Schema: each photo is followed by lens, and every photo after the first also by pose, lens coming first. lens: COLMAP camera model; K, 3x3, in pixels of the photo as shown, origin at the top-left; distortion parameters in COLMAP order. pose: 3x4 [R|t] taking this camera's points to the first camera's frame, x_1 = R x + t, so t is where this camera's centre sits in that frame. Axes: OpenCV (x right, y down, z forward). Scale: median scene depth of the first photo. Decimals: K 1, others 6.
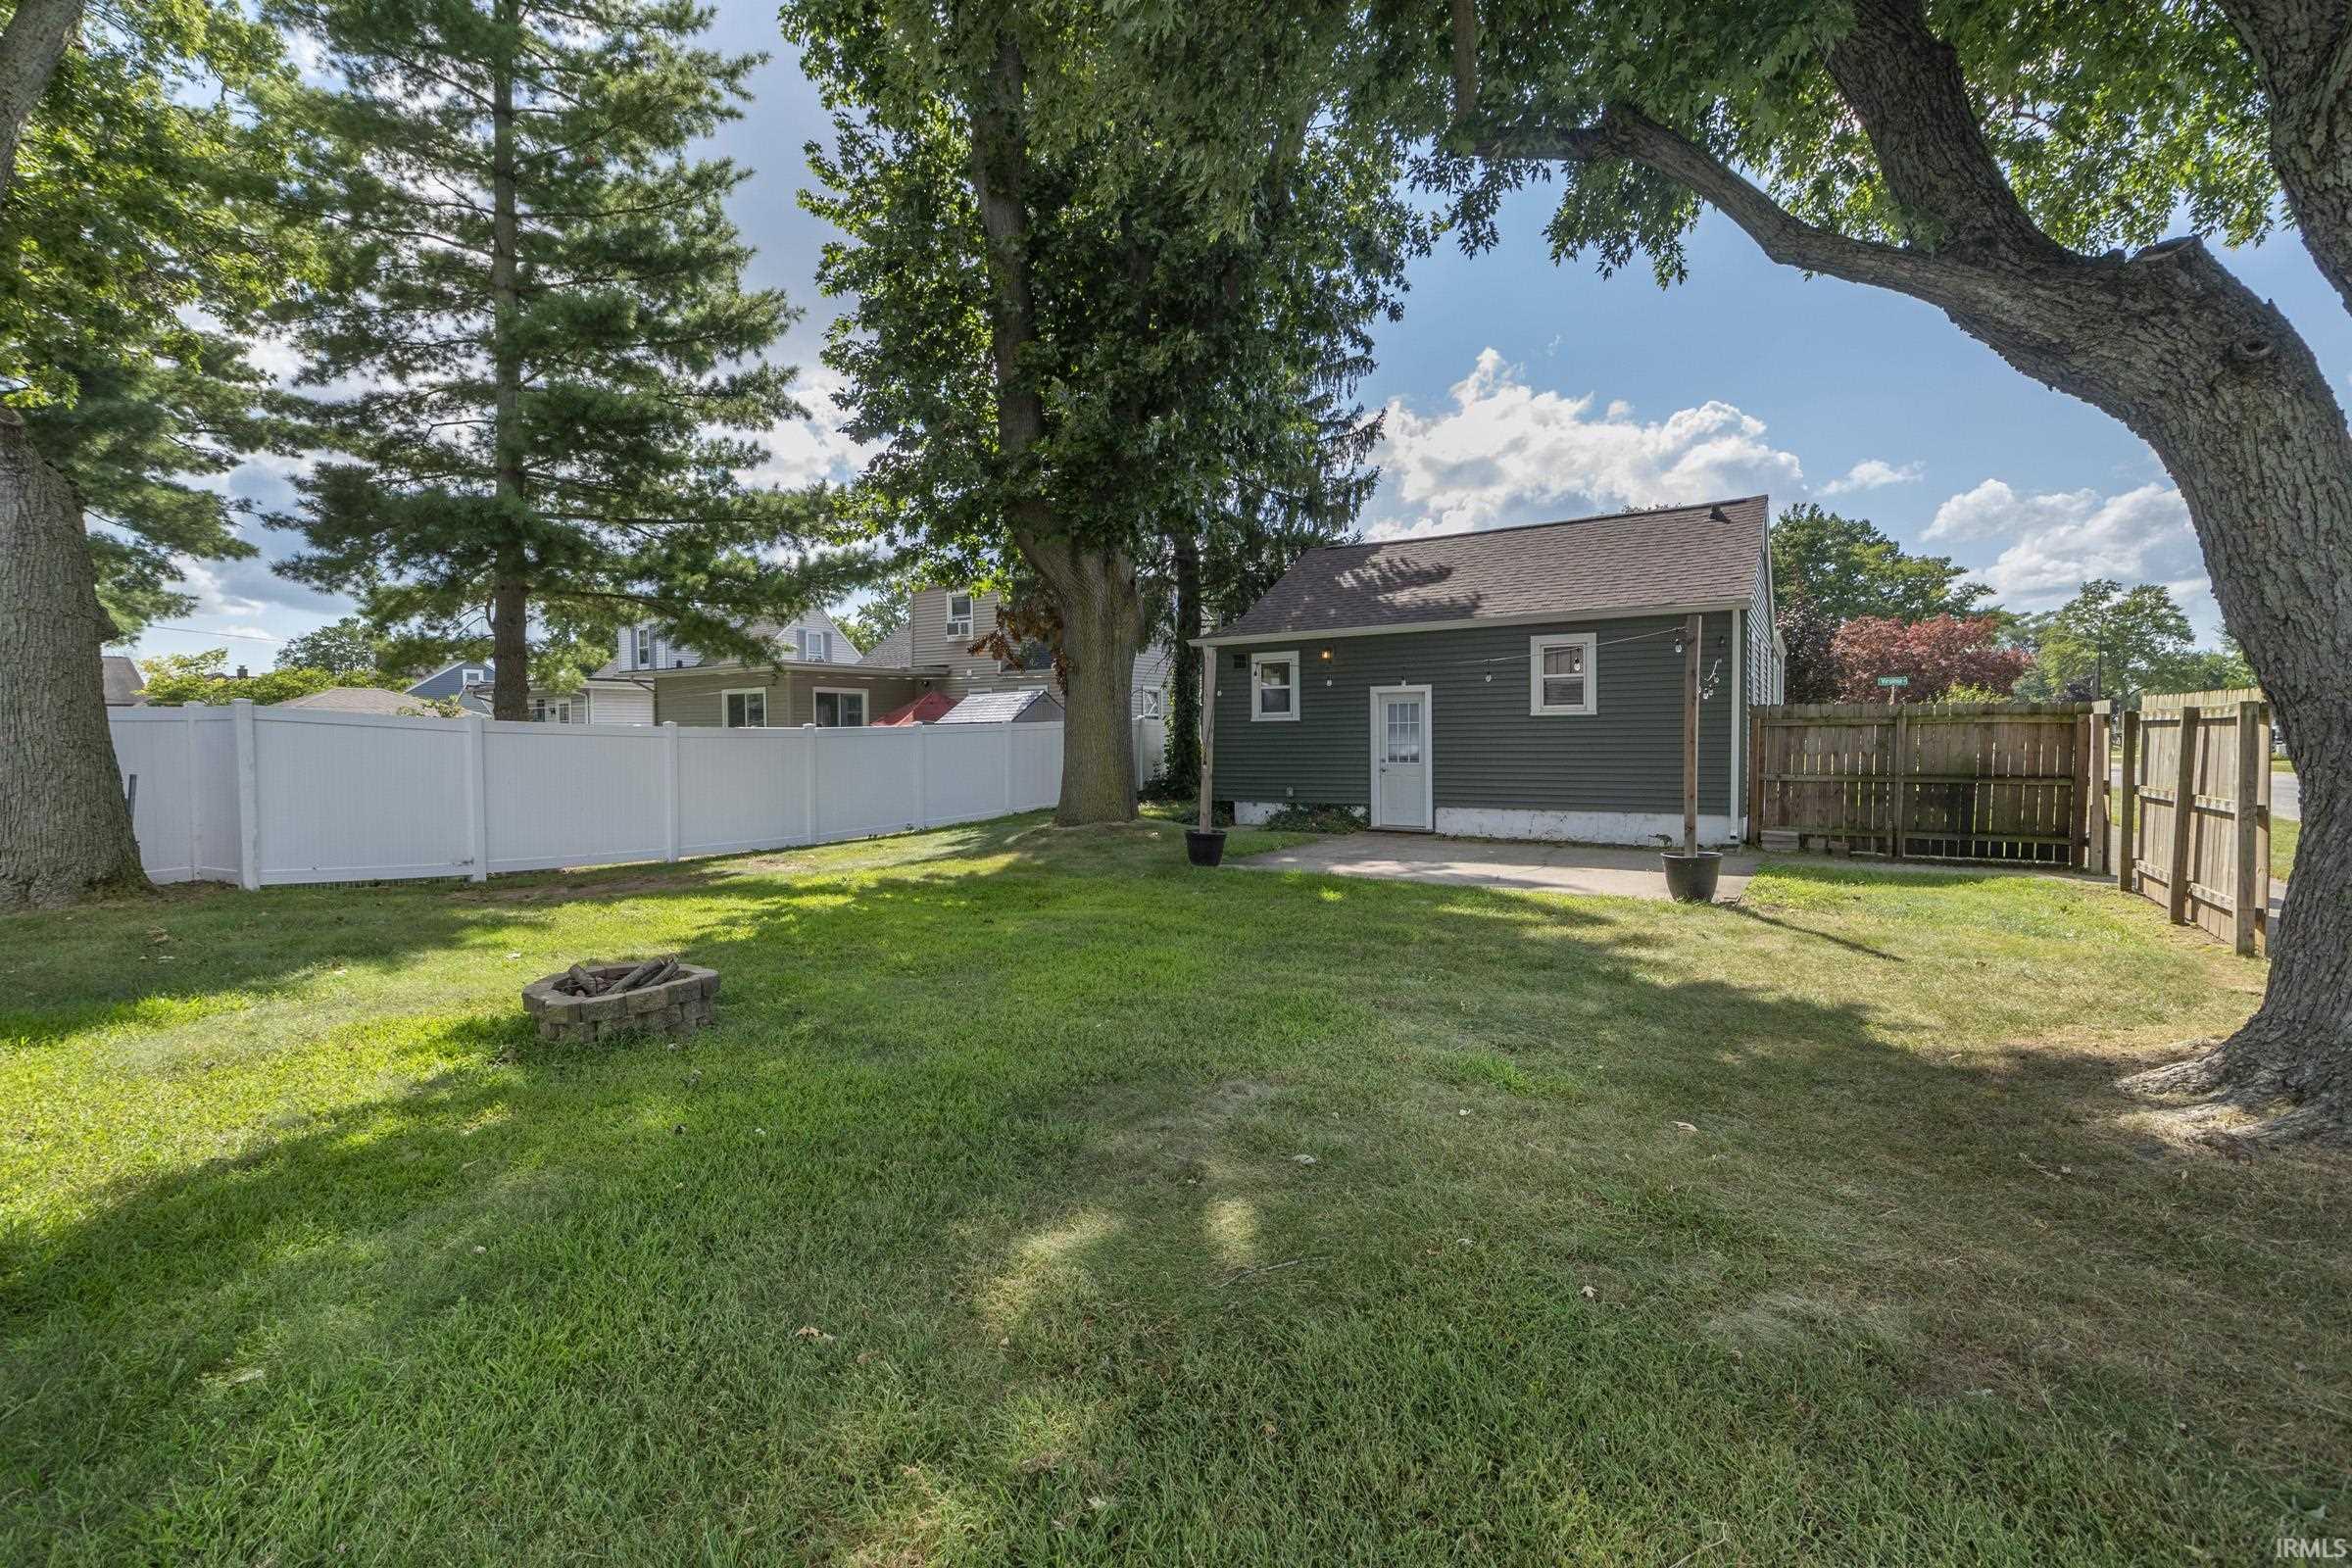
lens RADIAL K [[1040.3, 0, 1141.5], [0, 1040.3, 765.1], [0, 0, 1]] dist [-0.000728, 0.000004]
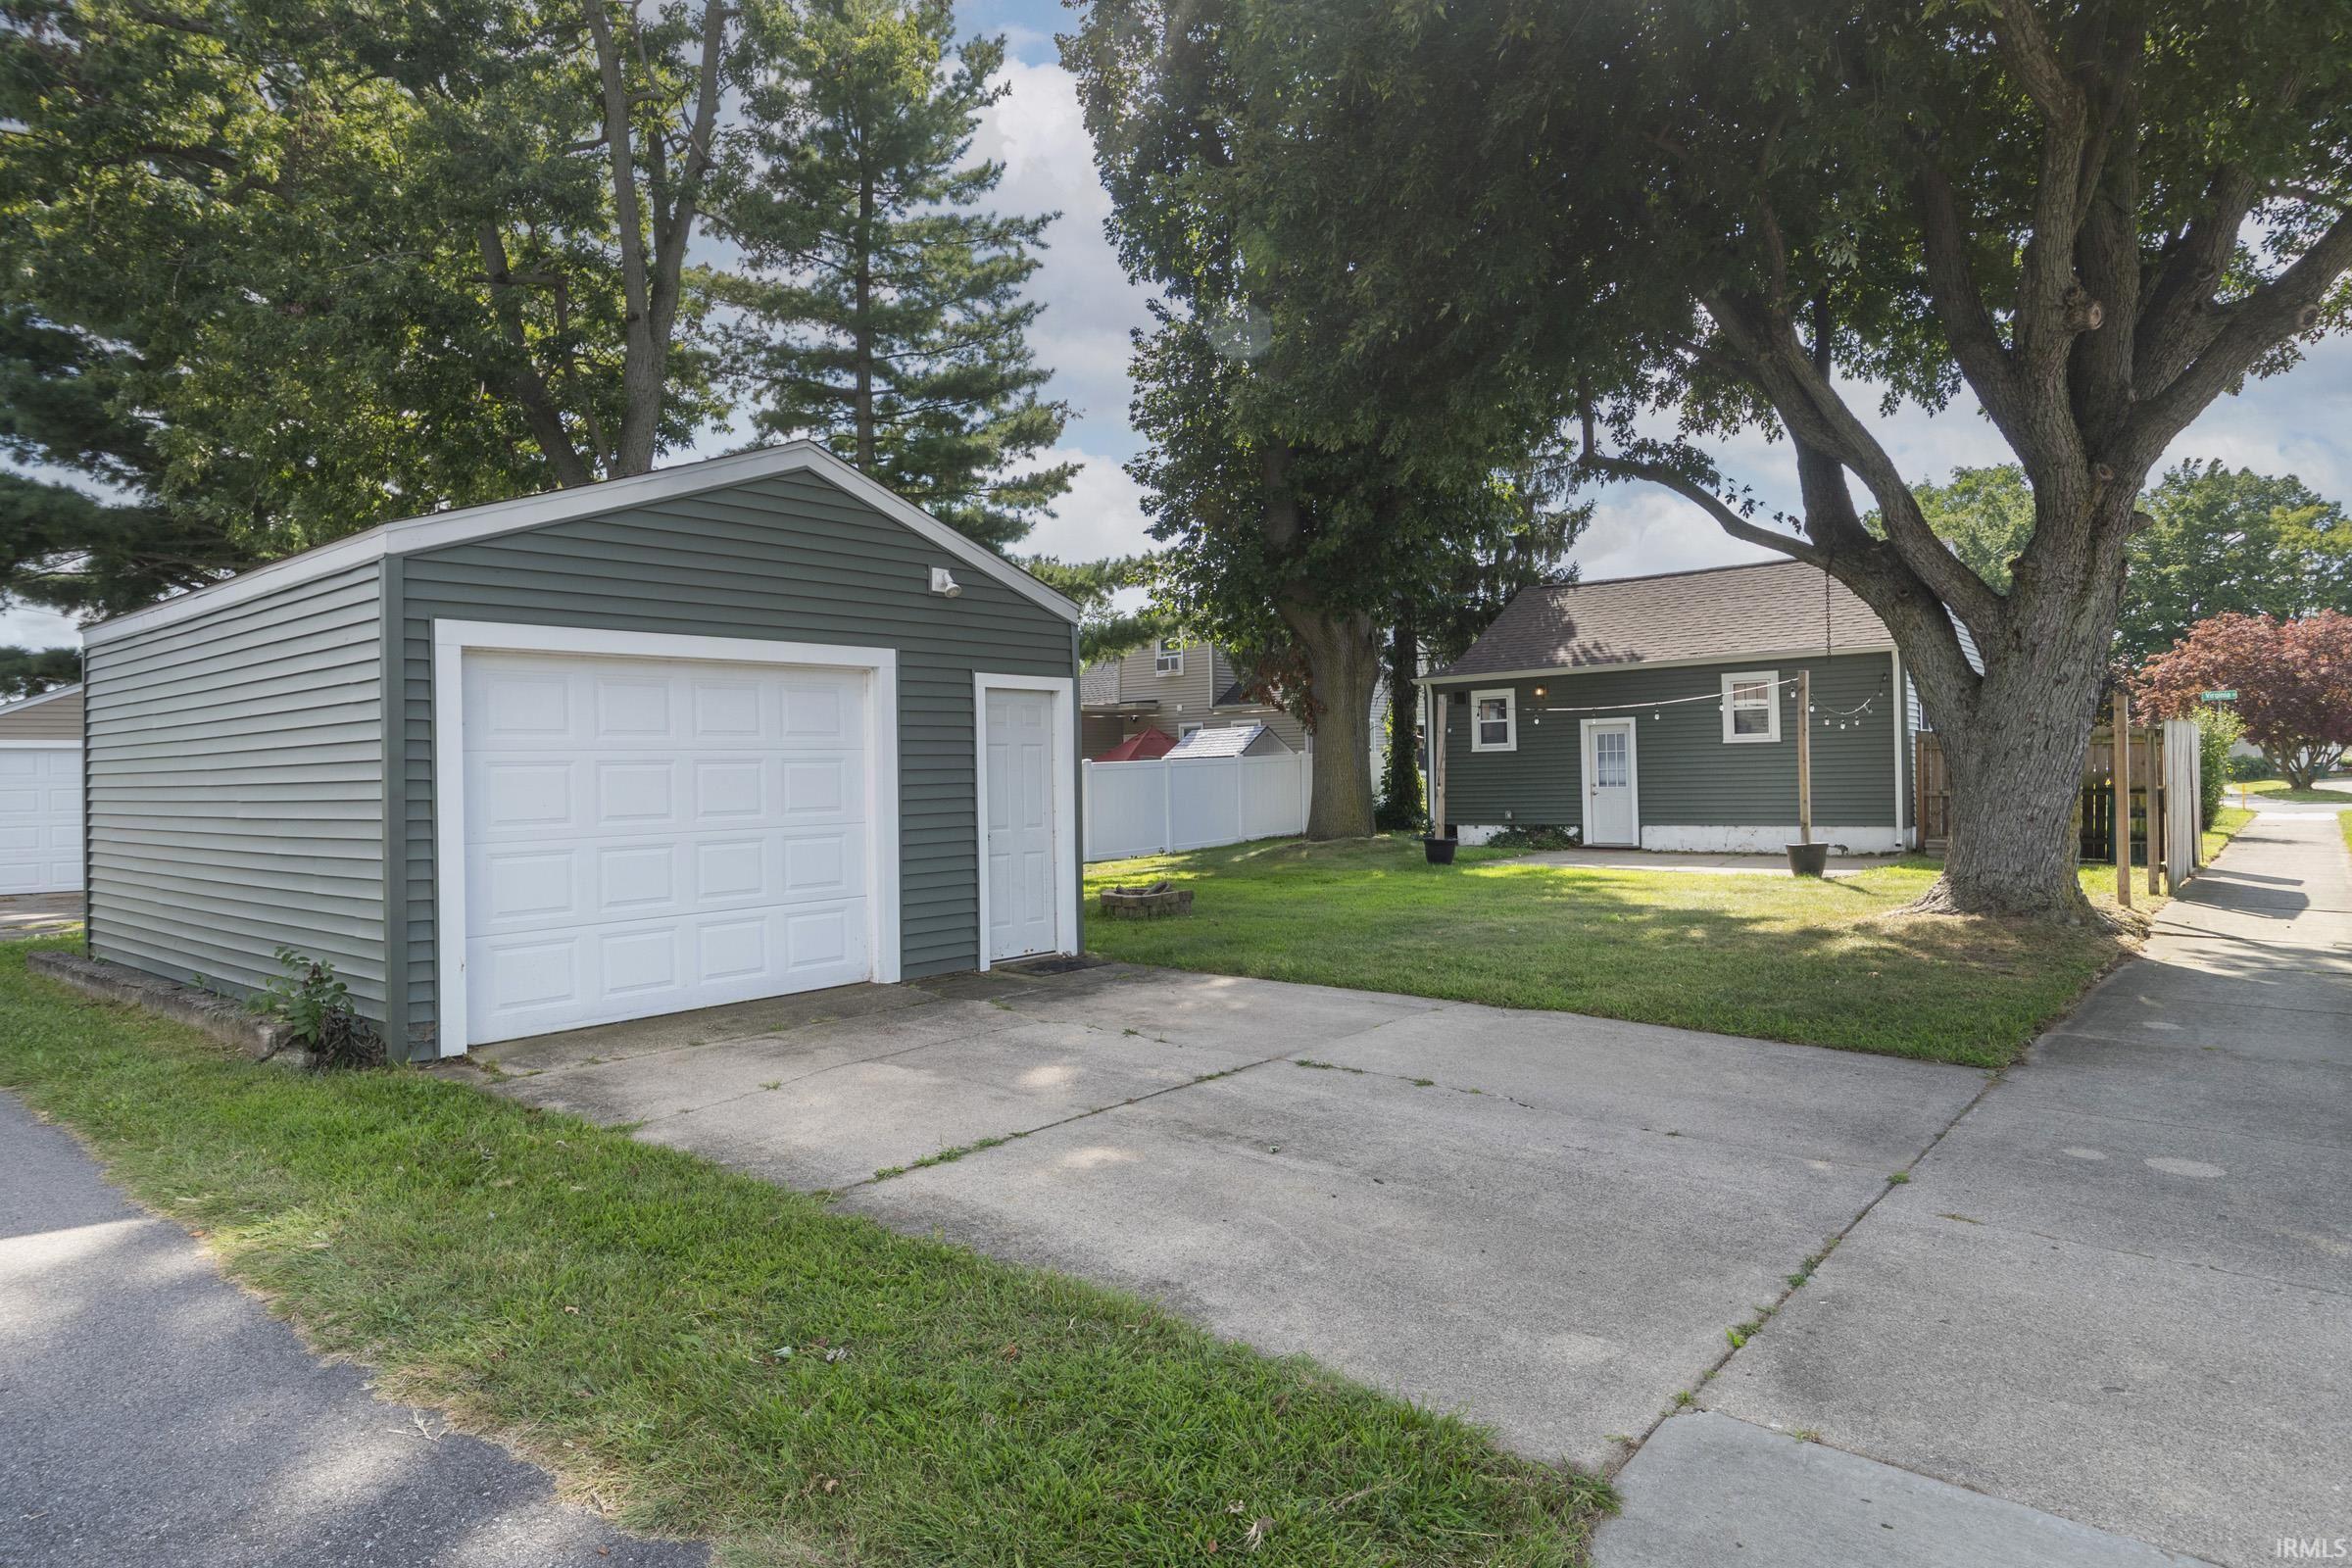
lens RADIAL K [[1349.8, 0, 1155.8], [0, 1349.8, 766.5], [0, 0, 1]] dist [0.009488, -0.001769]
pose [[0.993076, -0.013269, -0.116719, -0.073599], [0.009288, 0.999359, -0.034583, 0.024268], [0.117103, 0.033259, 0.992563, -0.561906]]
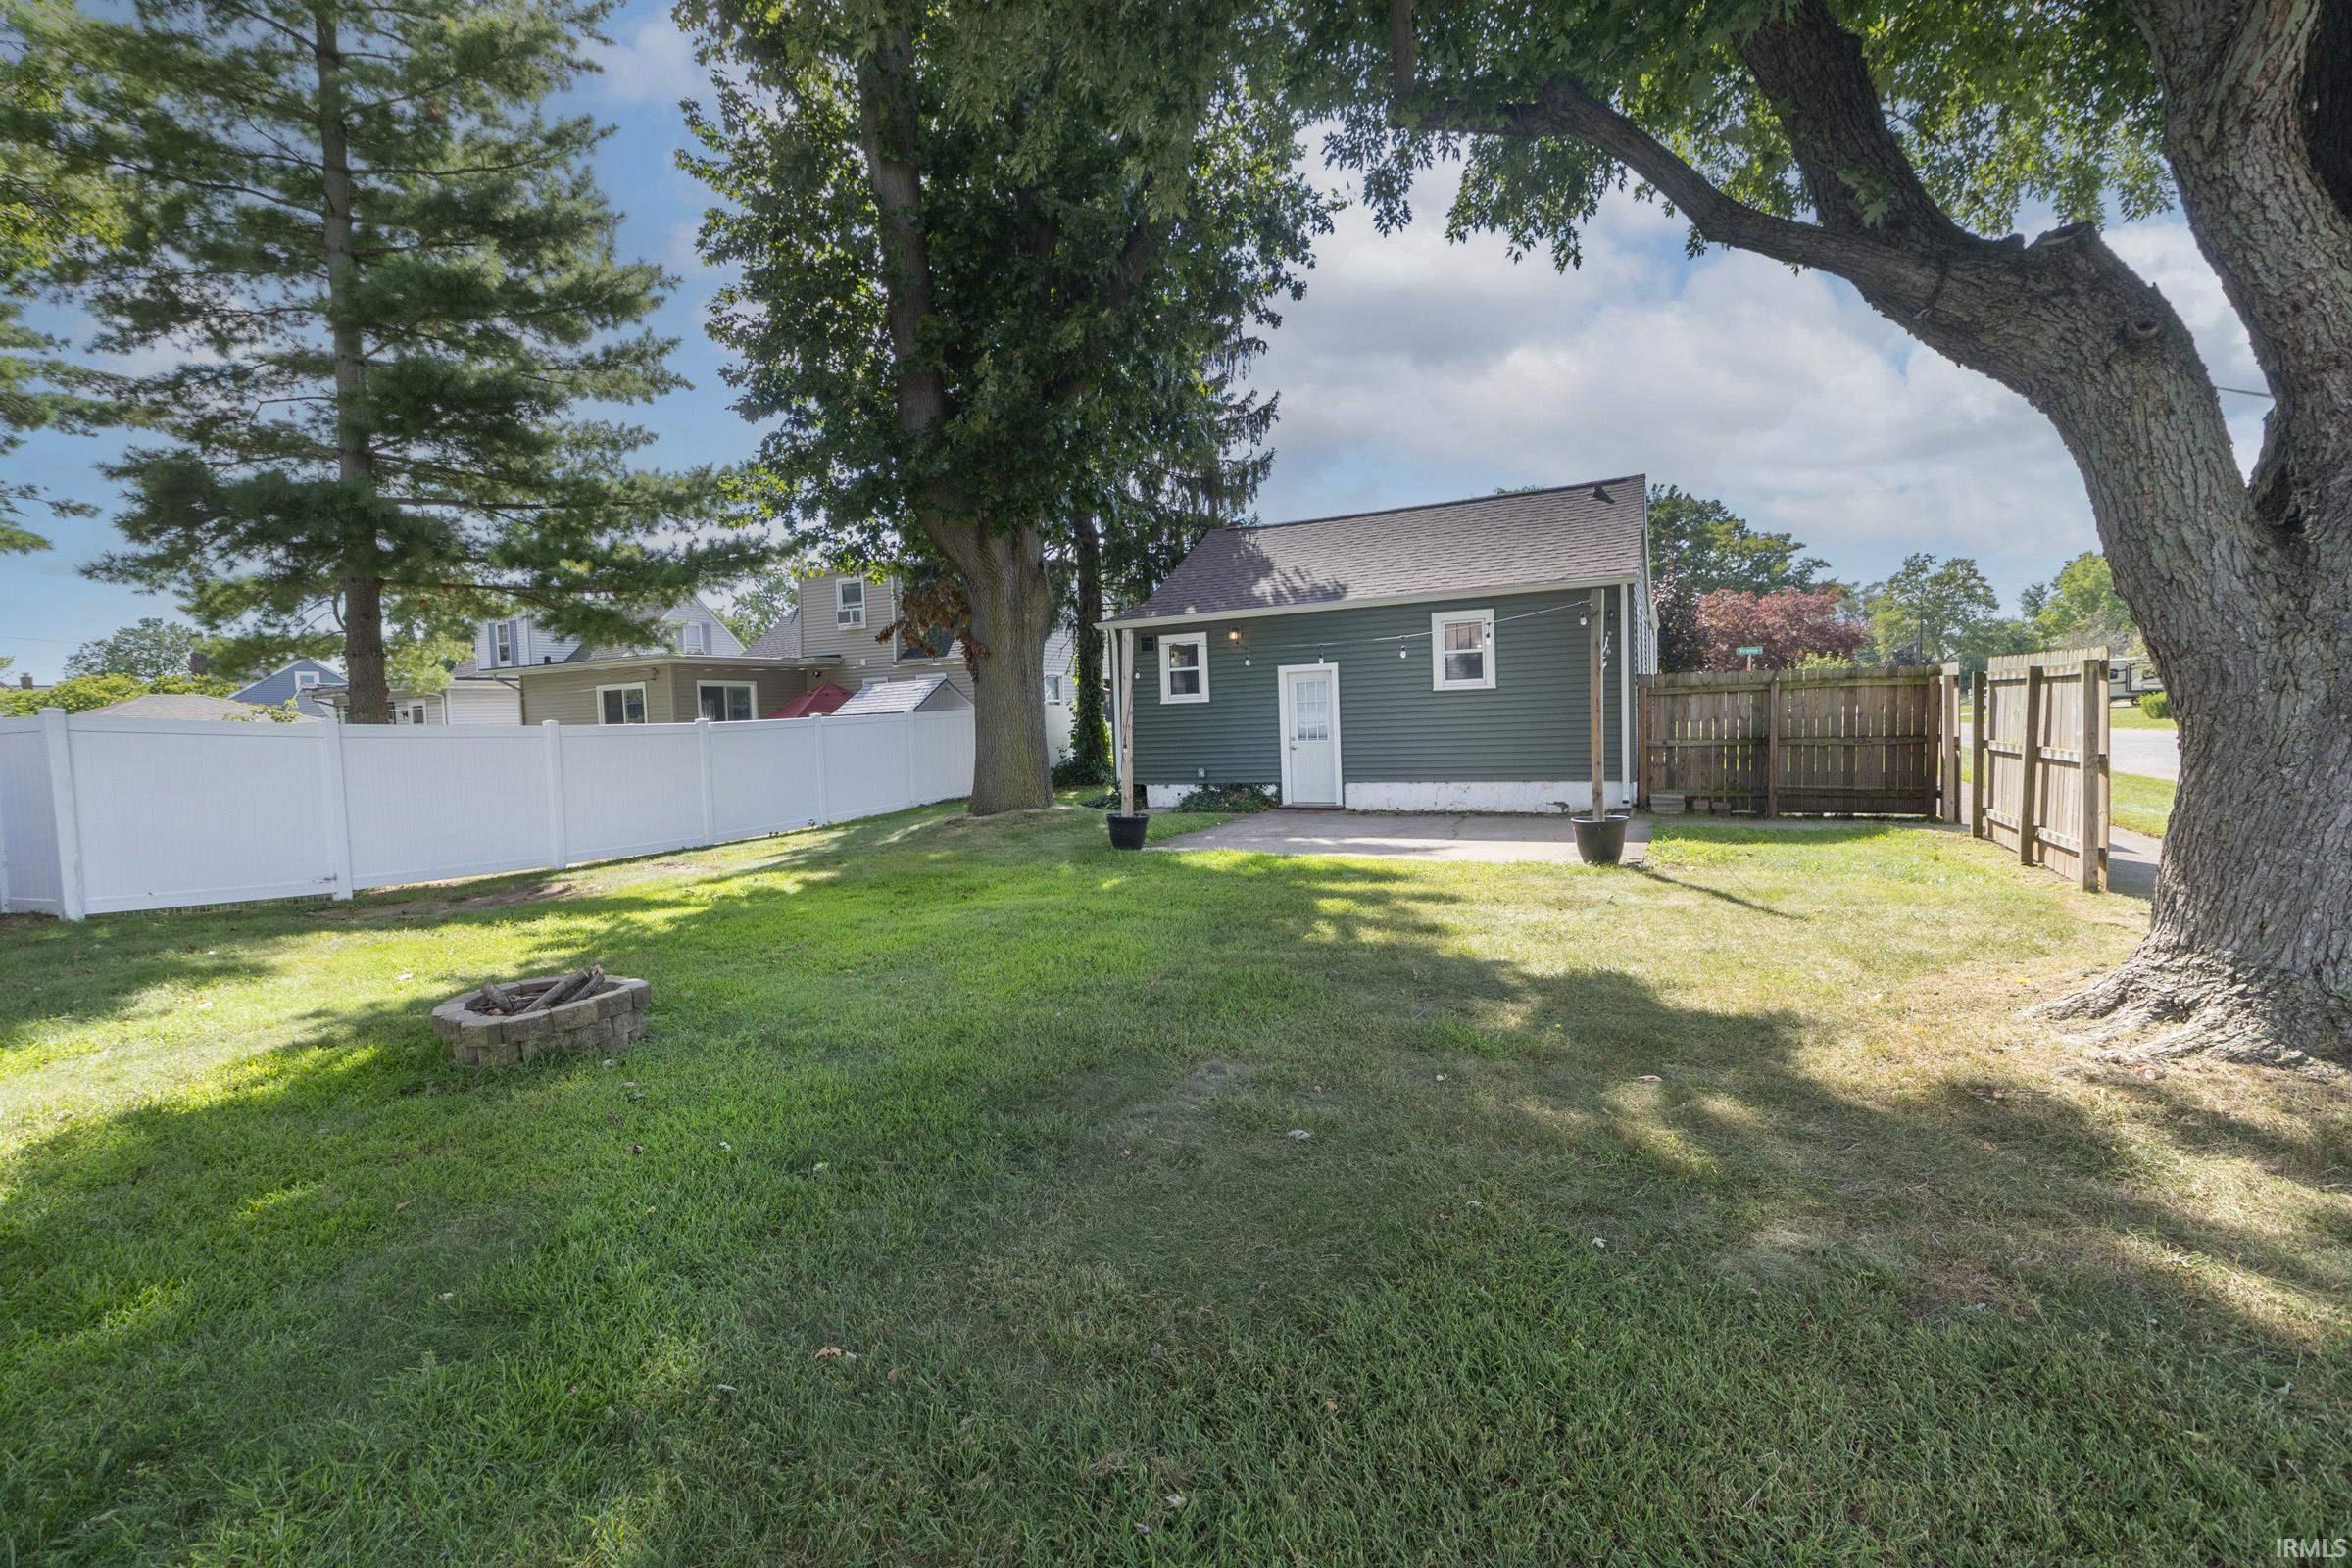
lens RADIAL K [[1042.5, 0, 1145.5], [0, 1042.5, 770.1], [0, 0, 1]] dist [0.001635, -0.000931]
pose [[0.993820, -0.033357, 0.105868, -0.020922], [0.031346, 0.999296, 0.020609, 0.000713], [-0.106481, -0.017163, 0.994167, 0.005932]]
